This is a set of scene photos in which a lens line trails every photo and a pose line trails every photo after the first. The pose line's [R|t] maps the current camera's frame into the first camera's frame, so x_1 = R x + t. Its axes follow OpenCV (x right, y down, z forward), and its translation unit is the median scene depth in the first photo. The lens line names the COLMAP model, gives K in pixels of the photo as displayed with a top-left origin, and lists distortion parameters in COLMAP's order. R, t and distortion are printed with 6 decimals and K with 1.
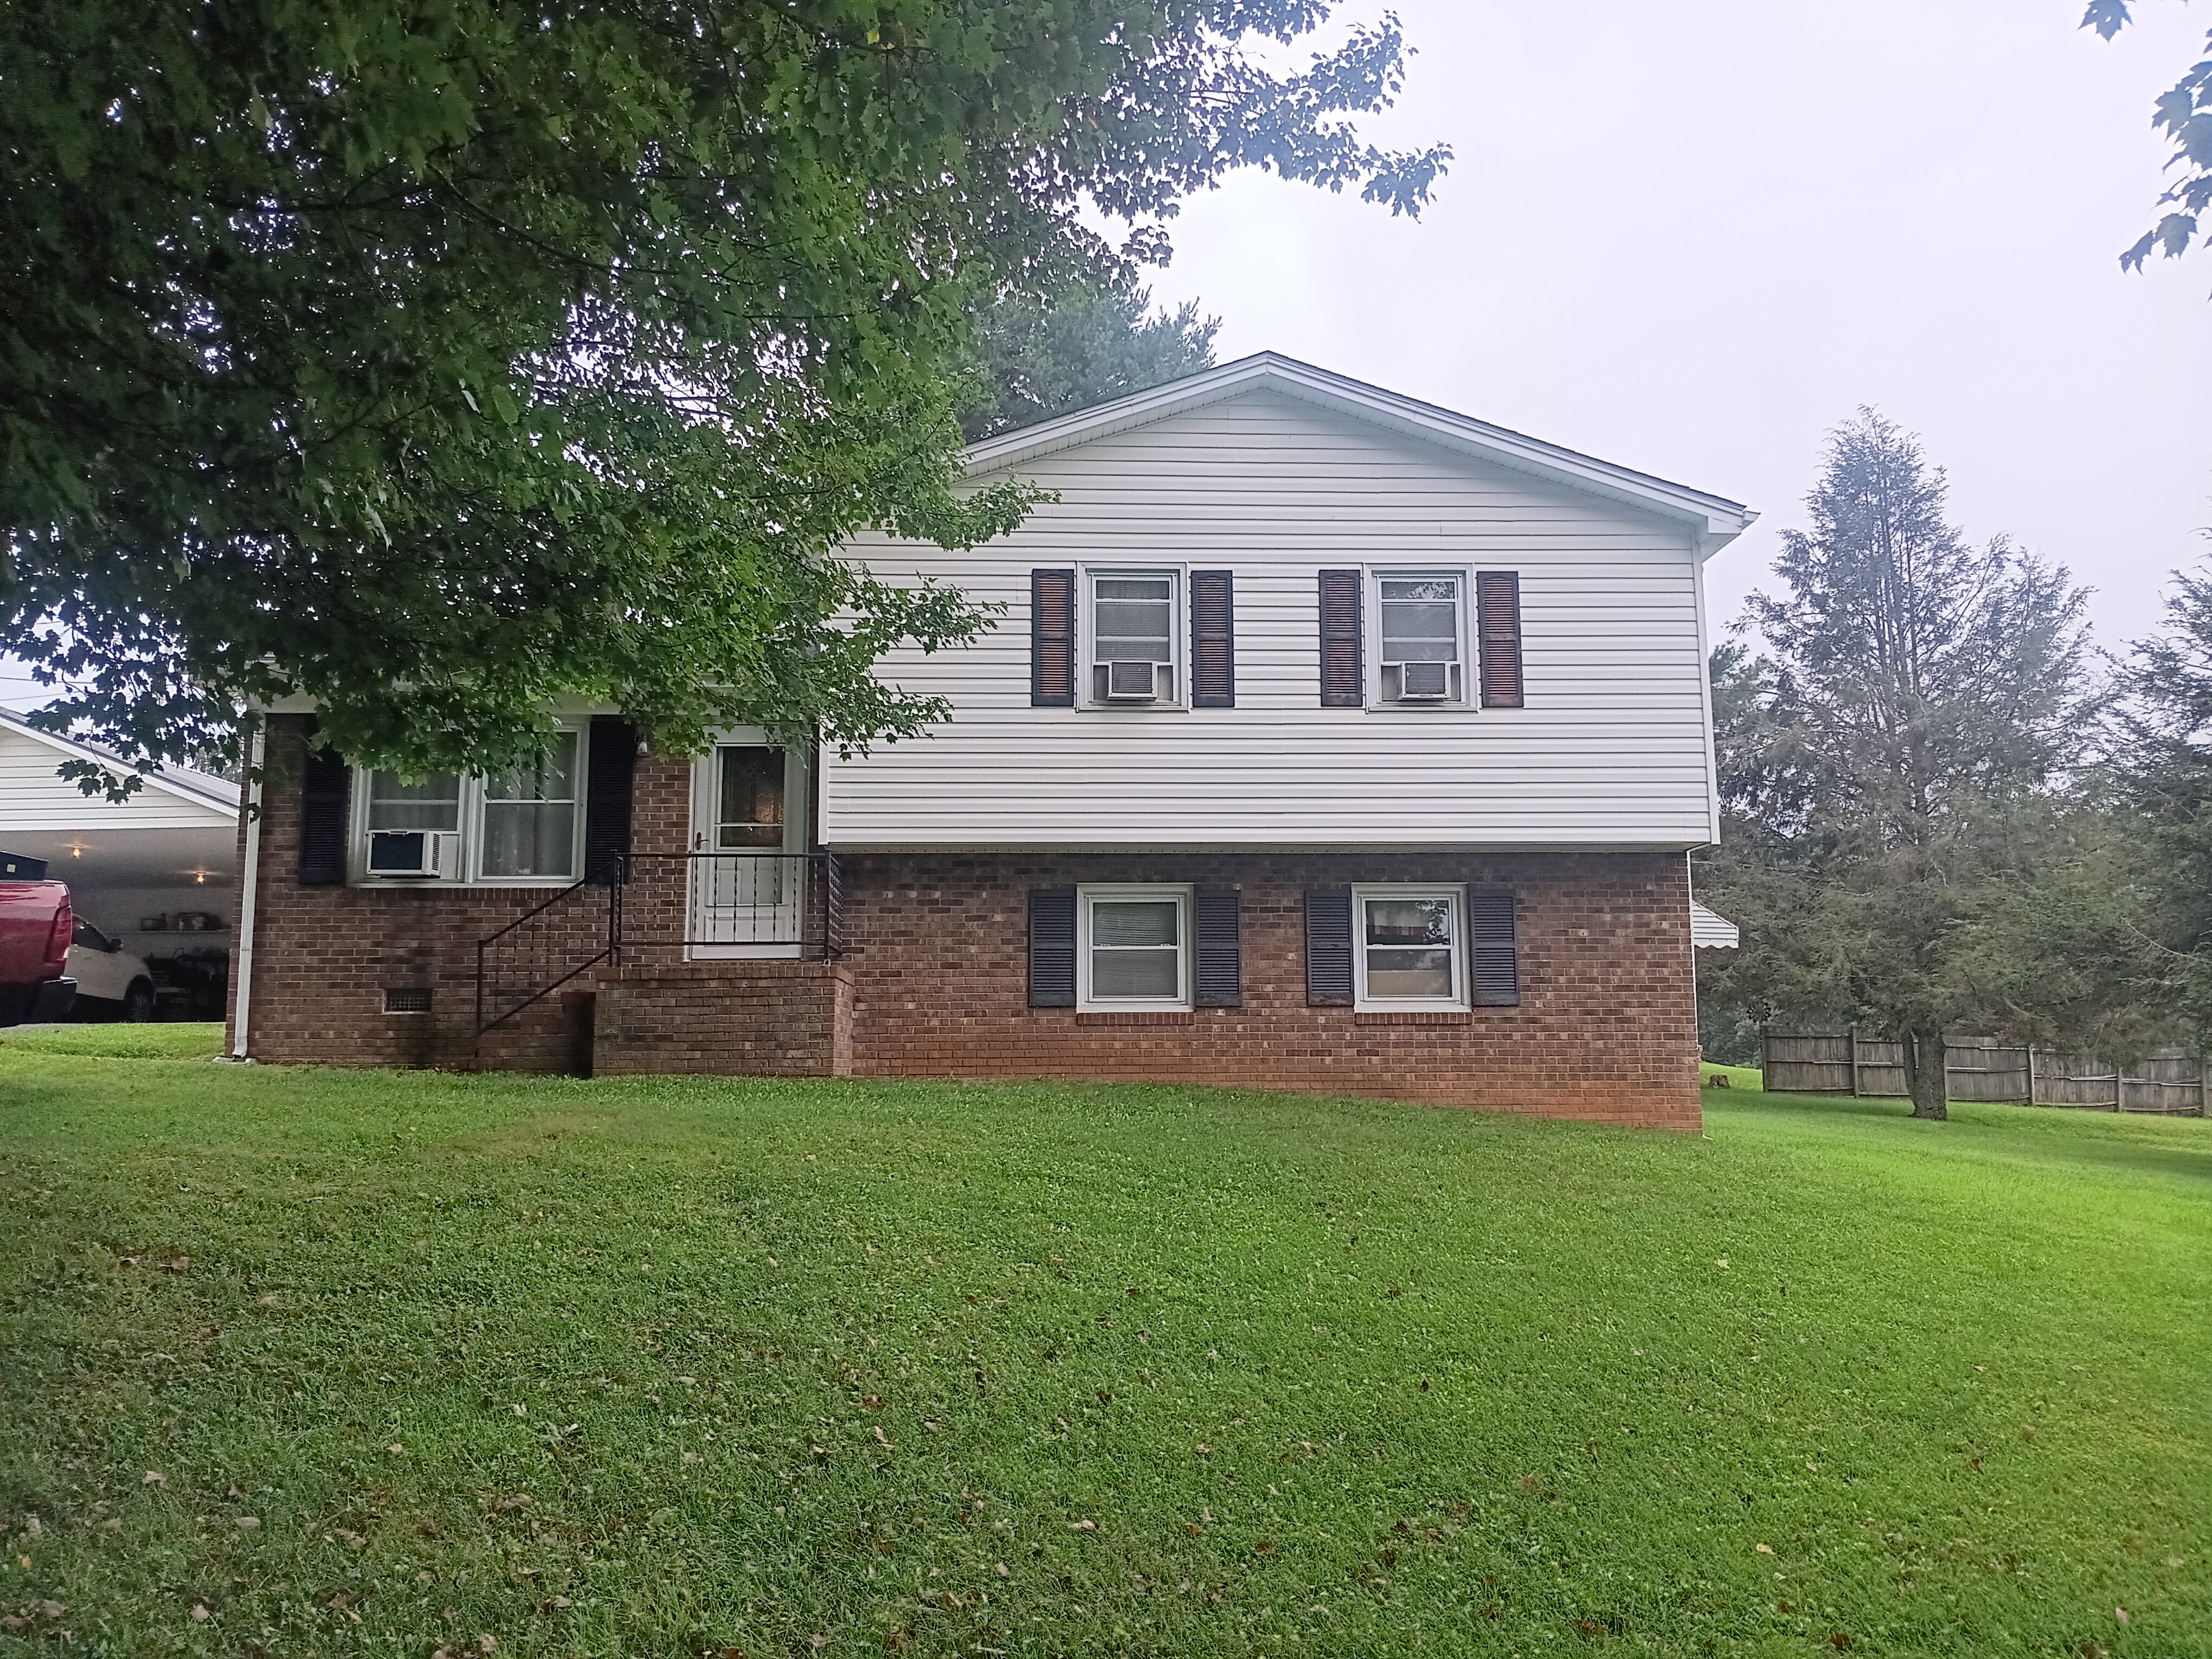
lens RADIAL K [[1677.0, 0, 1106.0], [0, 1677.0, 829.5], [0, 0, 1]] dist [0.117273, -0.298156]
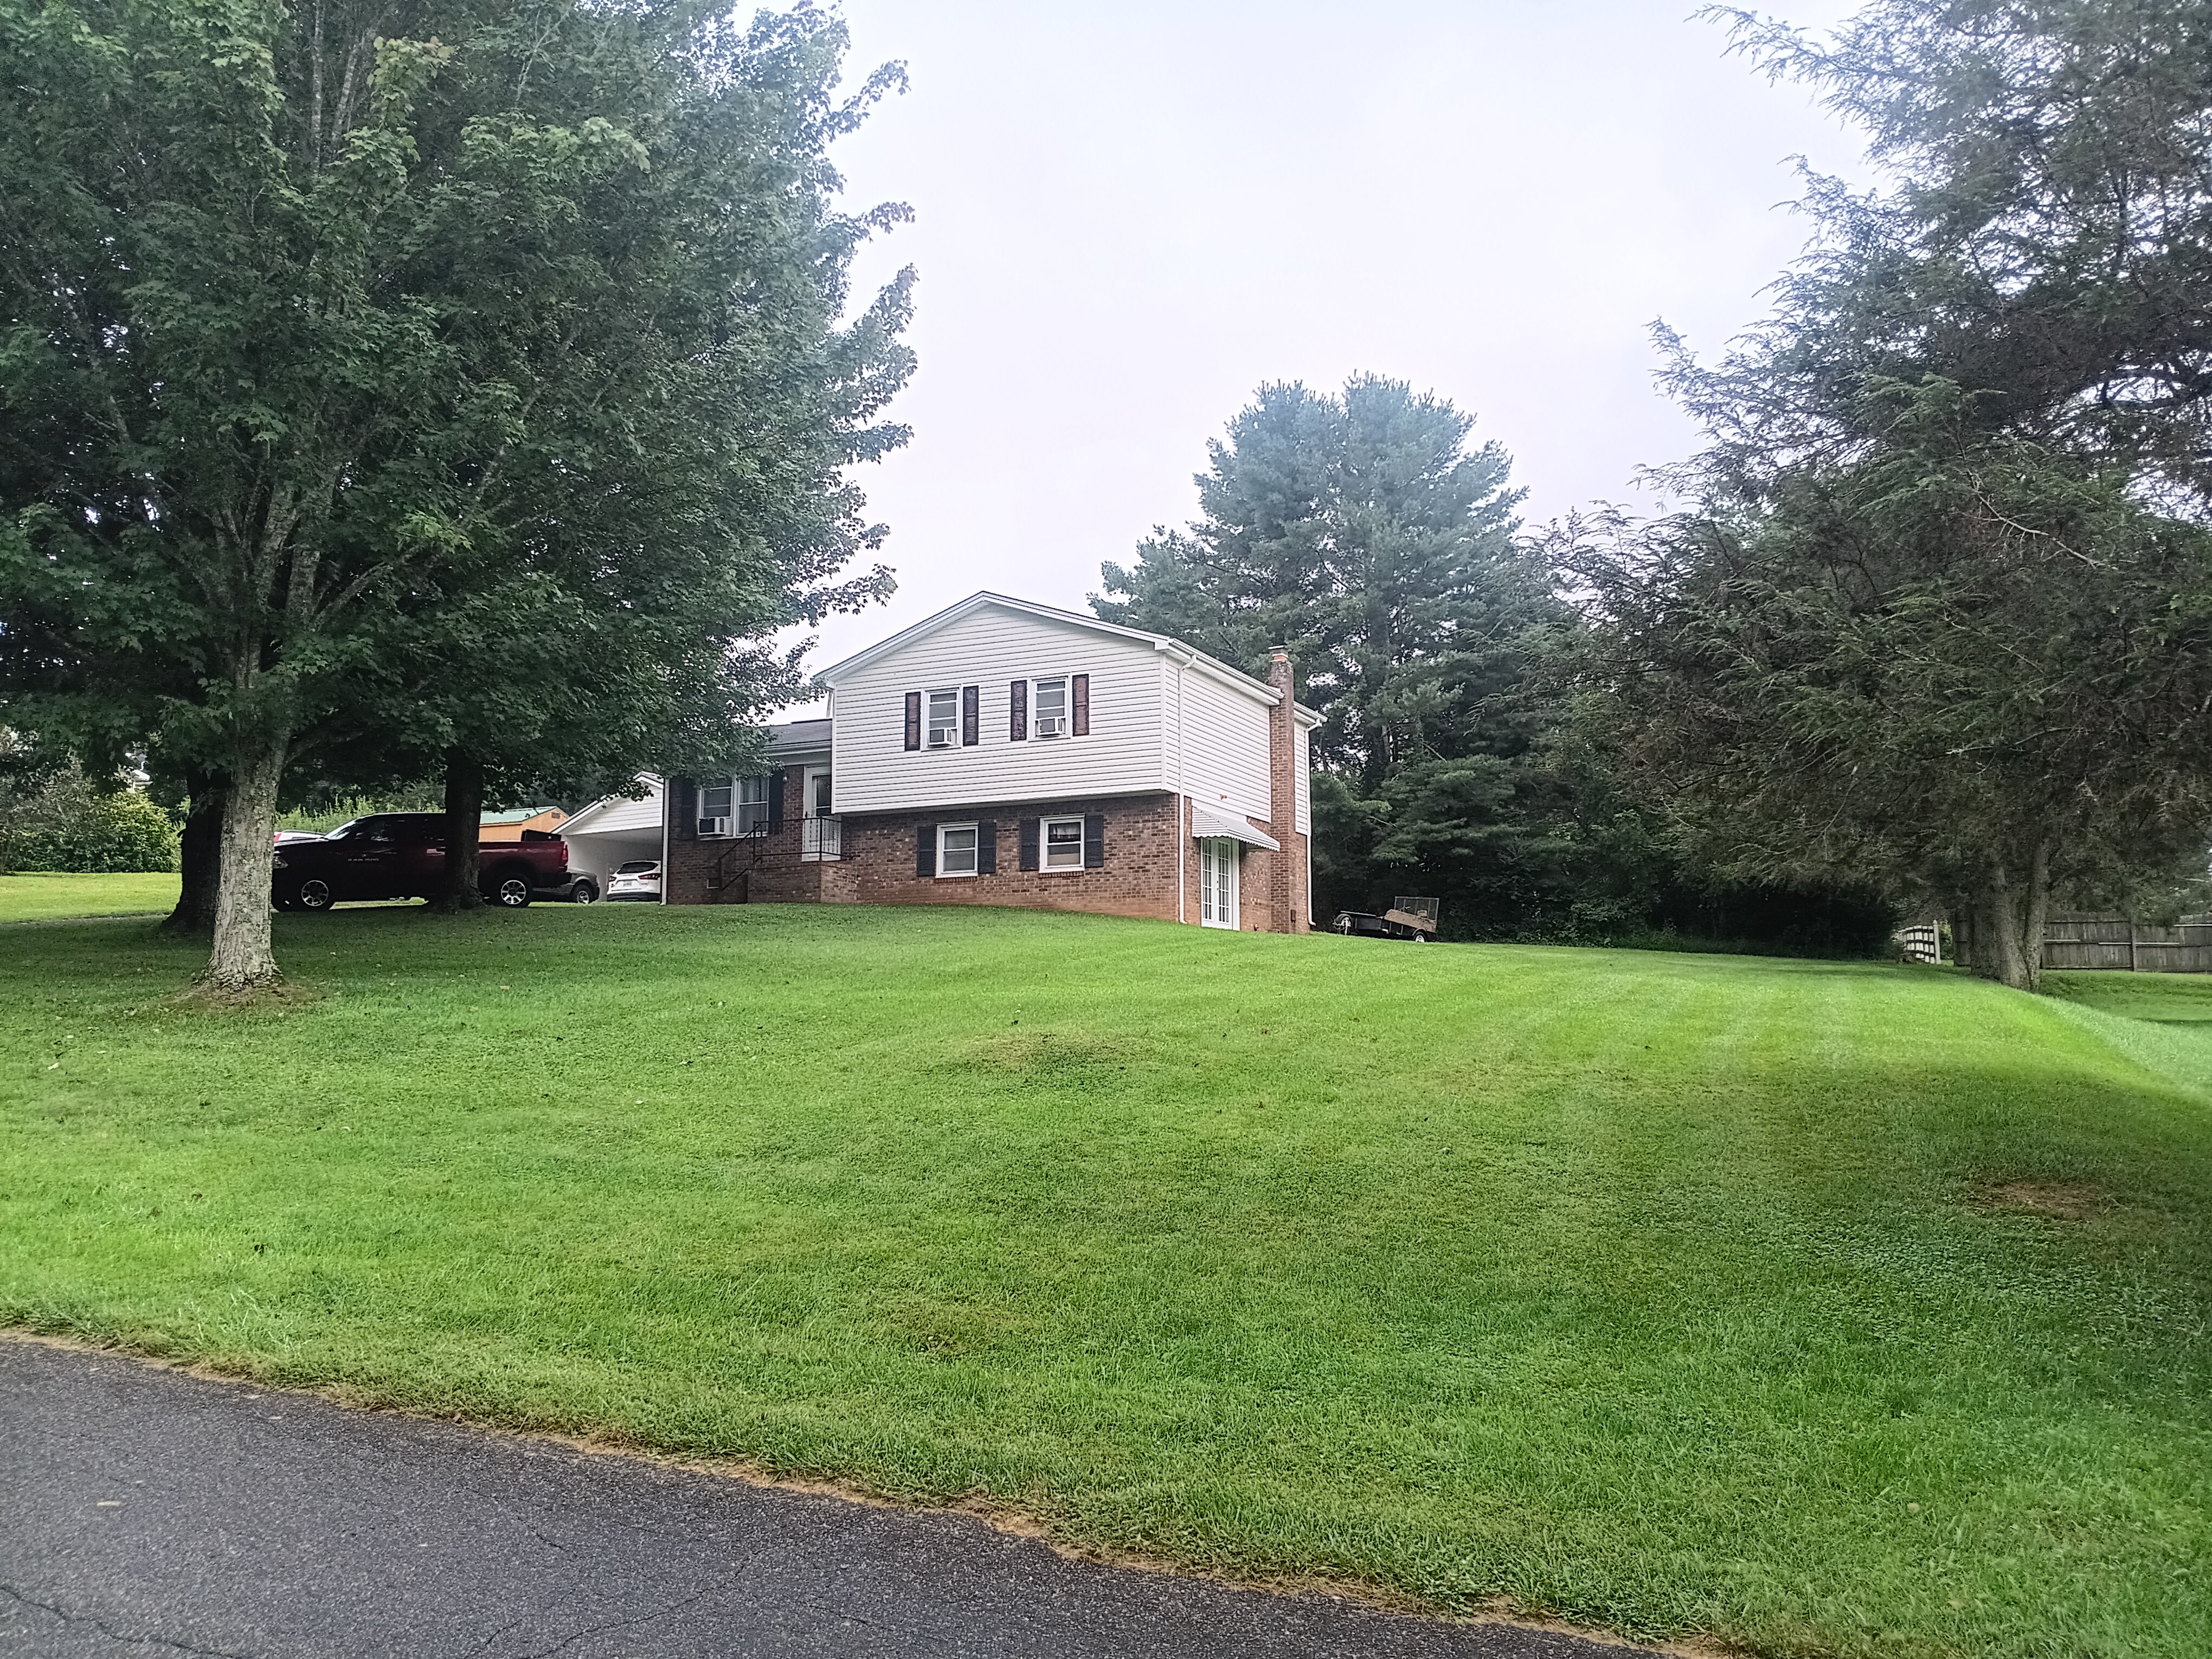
lens RADIAL K [[1677.1, 0, 1106.0], [0, 1677.1, 829.5], [0, 0, 1]] dist [0.092322, -0.212729]
pose [[0.875449, -0.054560, -0.480221, 1.332510], [0.064981, 0.997874, 0.005087, 0.044783], [0.478922, -0.035659, 0.877133, -0.956118]]
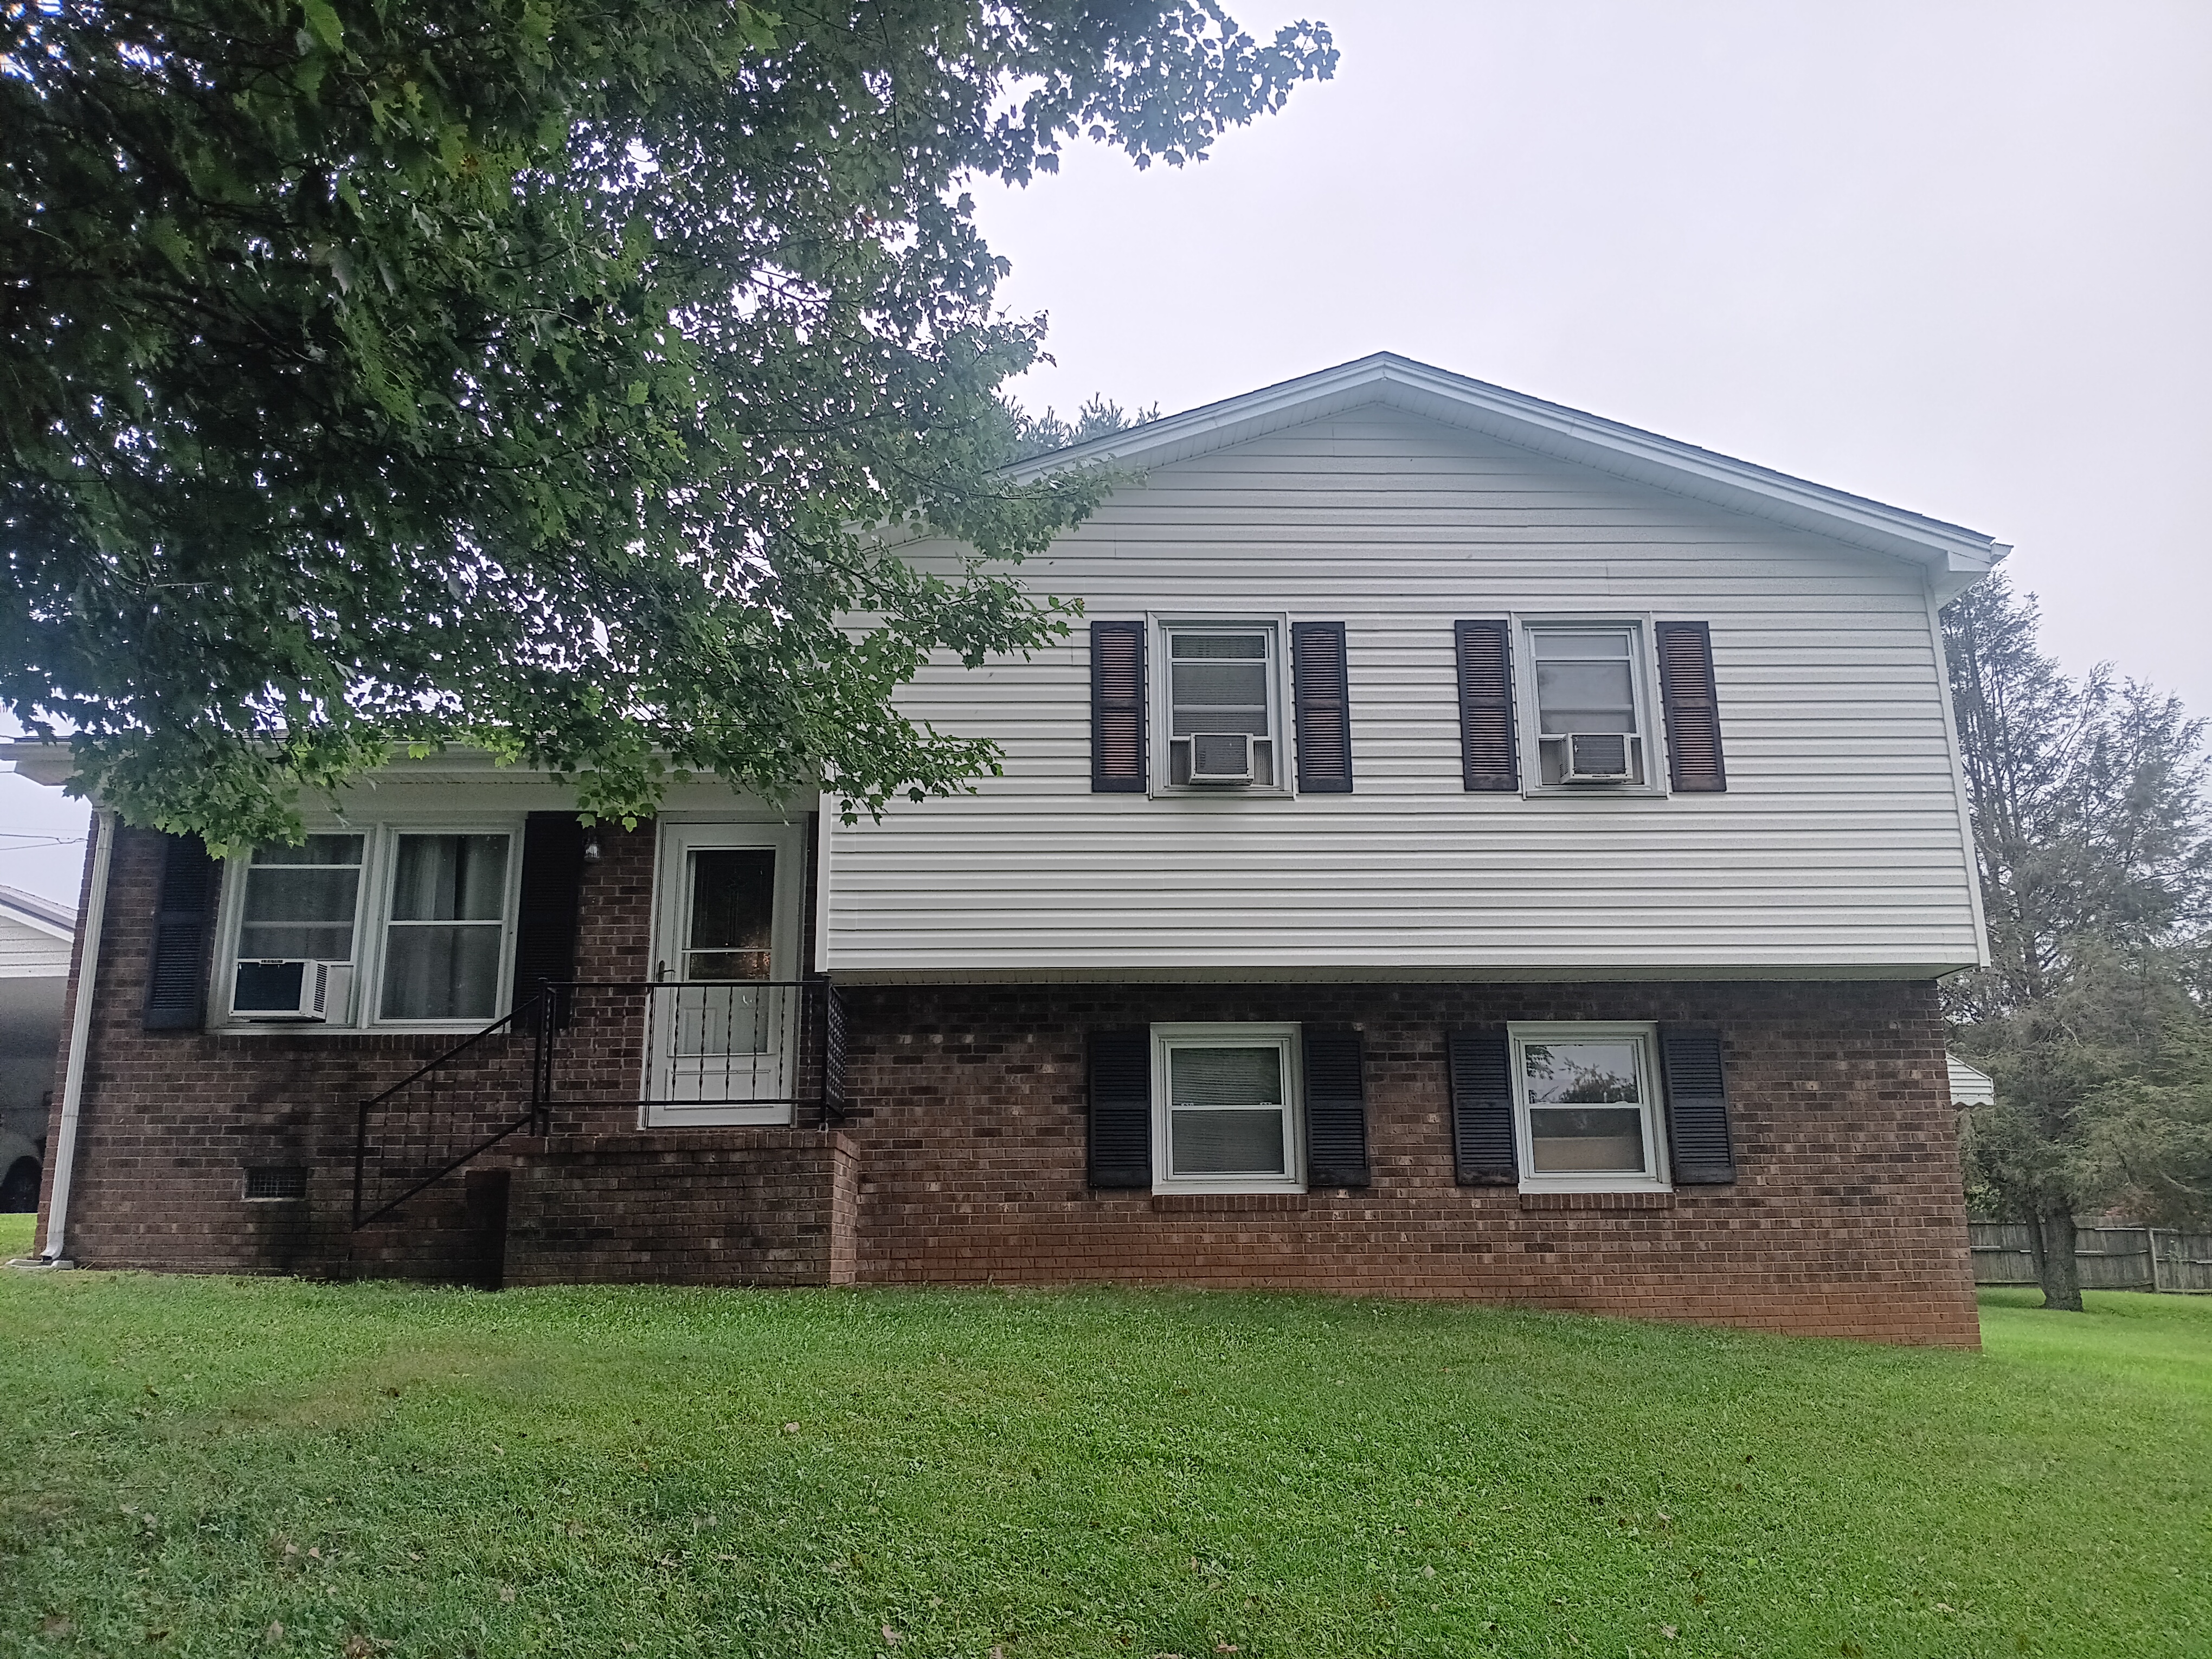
lens RADIAL K [[1677.1, 0, 1106.0], [0, 1677.1, 829.5], [0, 0, 1]] dist [0.092322, -0.212729]
pose [[0.999972, -0.006647, -0.003326, -0.034793], [0.006255, 0.994299, -0.106441, 0.025796], [0.004015, 0.106418, 0.994313, 0.227336]]
